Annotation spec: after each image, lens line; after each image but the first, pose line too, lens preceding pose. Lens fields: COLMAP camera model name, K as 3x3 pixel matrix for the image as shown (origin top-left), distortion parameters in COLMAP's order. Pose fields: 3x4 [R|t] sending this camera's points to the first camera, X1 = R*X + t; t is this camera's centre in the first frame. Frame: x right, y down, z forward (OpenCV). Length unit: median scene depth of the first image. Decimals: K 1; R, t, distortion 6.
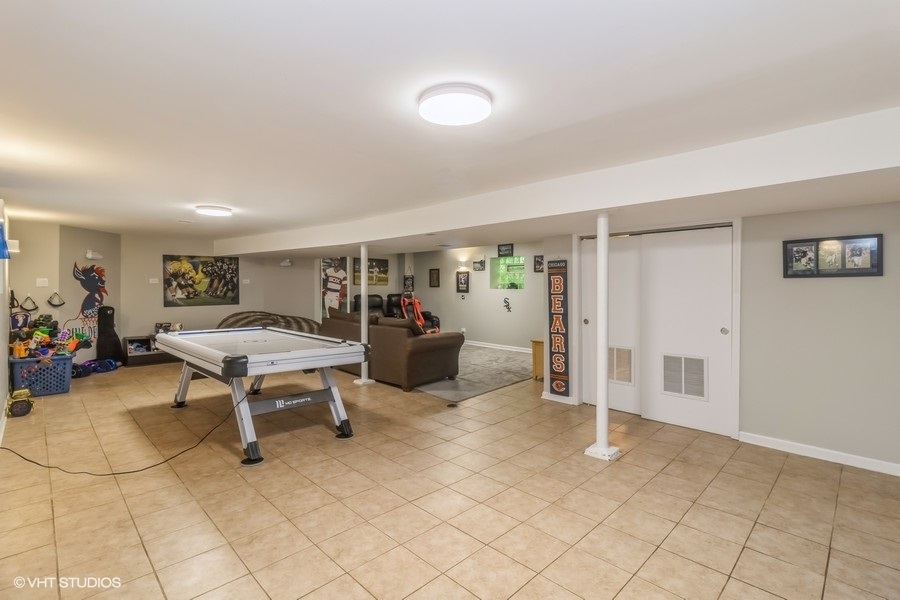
lens RADIAL K [[413.8, 0, 454.0], [0, 413.8, 294.4], [0, 0, 1]] dist [0.000759, -0.000311]
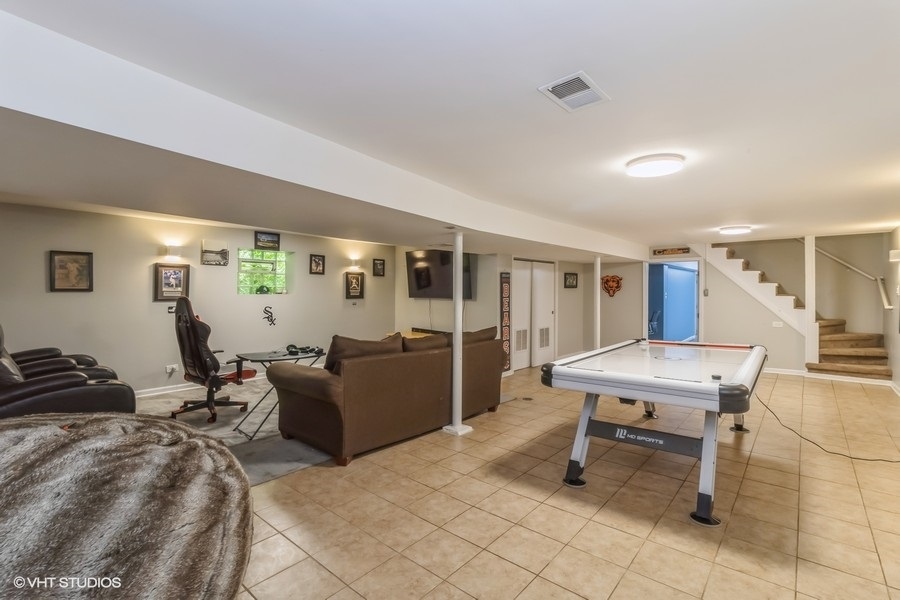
lens RADIAL K [[413.8, 0, 453.9], [0, 413.8, 295.0], [0, 0, 1]] dist [0.000759, -0.000311]
pose [[-0.072523, -0.012452, 0.997289, -0.744789], [0.014560, 0.999802, 0.013542, -0.019895], [-0.997260, 0.015503, -0.072327, 0.863678]]
